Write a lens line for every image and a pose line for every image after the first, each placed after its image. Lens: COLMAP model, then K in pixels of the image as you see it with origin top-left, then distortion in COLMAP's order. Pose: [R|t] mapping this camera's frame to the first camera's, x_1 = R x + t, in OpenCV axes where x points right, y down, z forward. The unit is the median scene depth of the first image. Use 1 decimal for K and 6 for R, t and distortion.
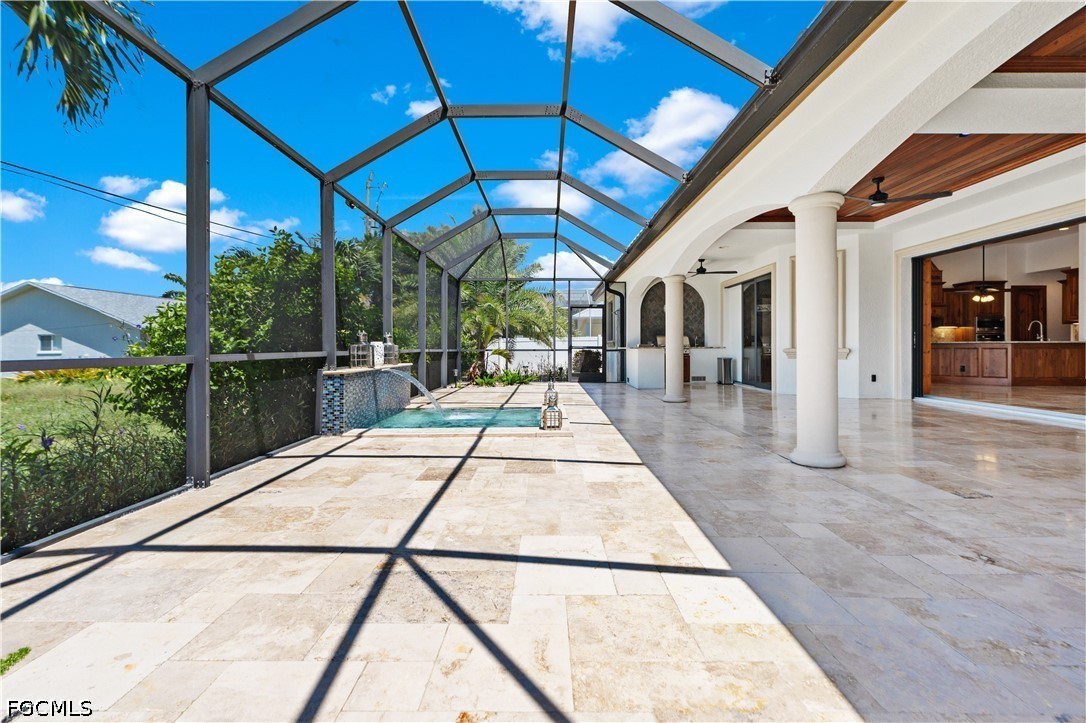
lens RADIAL K [[492.7, 0, 537.1], [0, 492.7, 355.1], [0, 0, 1]] dist [-0.005043, 0.001301]
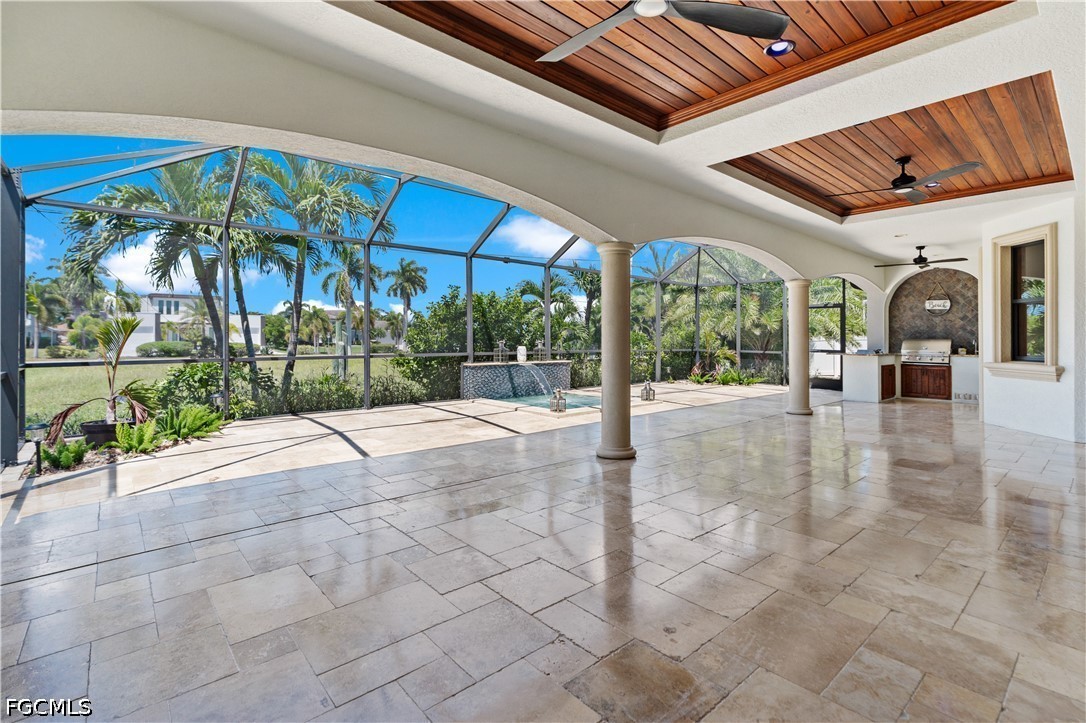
lens RADIAL K [[492.7, 0, 549.3], [0, 492.7, 339.1], [0, 0, 1]] dist [-0.005043, 0.001301]
pose [[0.684487, 0.010398, -0.728951, 0.828983], [-0.022265, 0.999730, -0.006647, -0.039546], [0.728685, 0.020780, 0.684534, 0.017027]]
